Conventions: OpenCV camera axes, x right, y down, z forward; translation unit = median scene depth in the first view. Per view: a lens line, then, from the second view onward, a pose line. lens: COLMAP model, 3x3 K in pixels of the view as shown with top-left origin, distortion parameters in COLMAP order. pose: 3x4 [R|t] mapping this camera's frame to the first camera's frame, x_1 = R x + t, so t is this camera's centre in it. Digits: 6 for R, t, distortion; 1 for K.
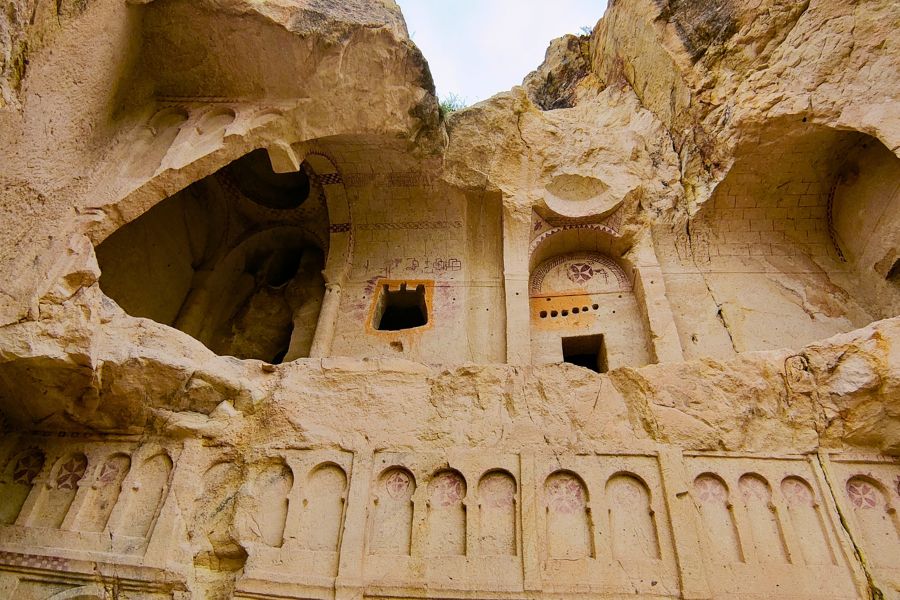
lens RADIAL K [[480.6, 0, 450.0], [0, 480.6, 300.0], [0, 0, 1]] dist [-0.000759, -0.000468]
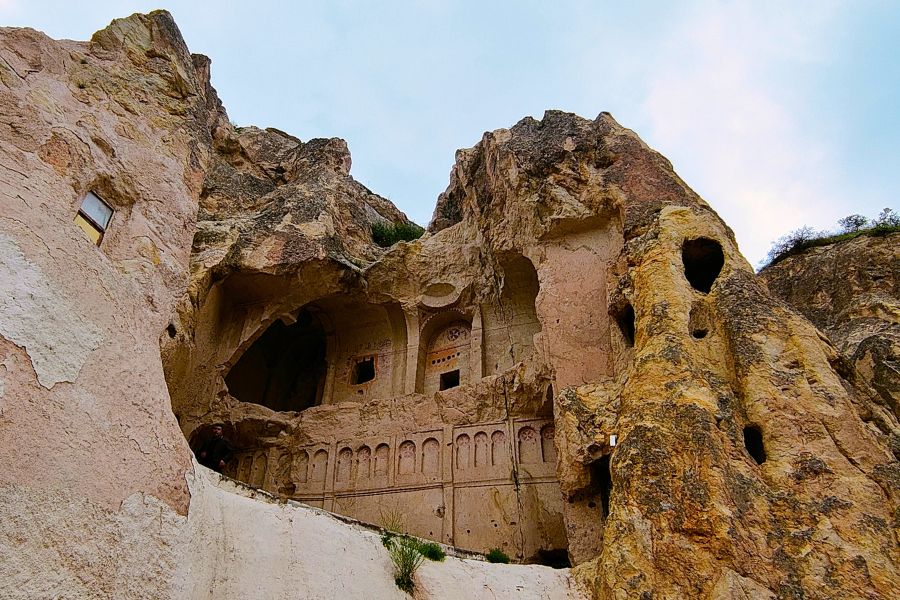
lens RADIAL K [[568.8, 0, 450.0], [0, 568.8, 300.0], [0, 0, 1]] dist [0.001450, -0.000361]
pose [[0.944290, -0.190988, -0.268029, 1.099063], [0.197681, 0.980264, -0.002052, -0.234365], [0.263131, -0.051046, 0.963409, -1.351282]]
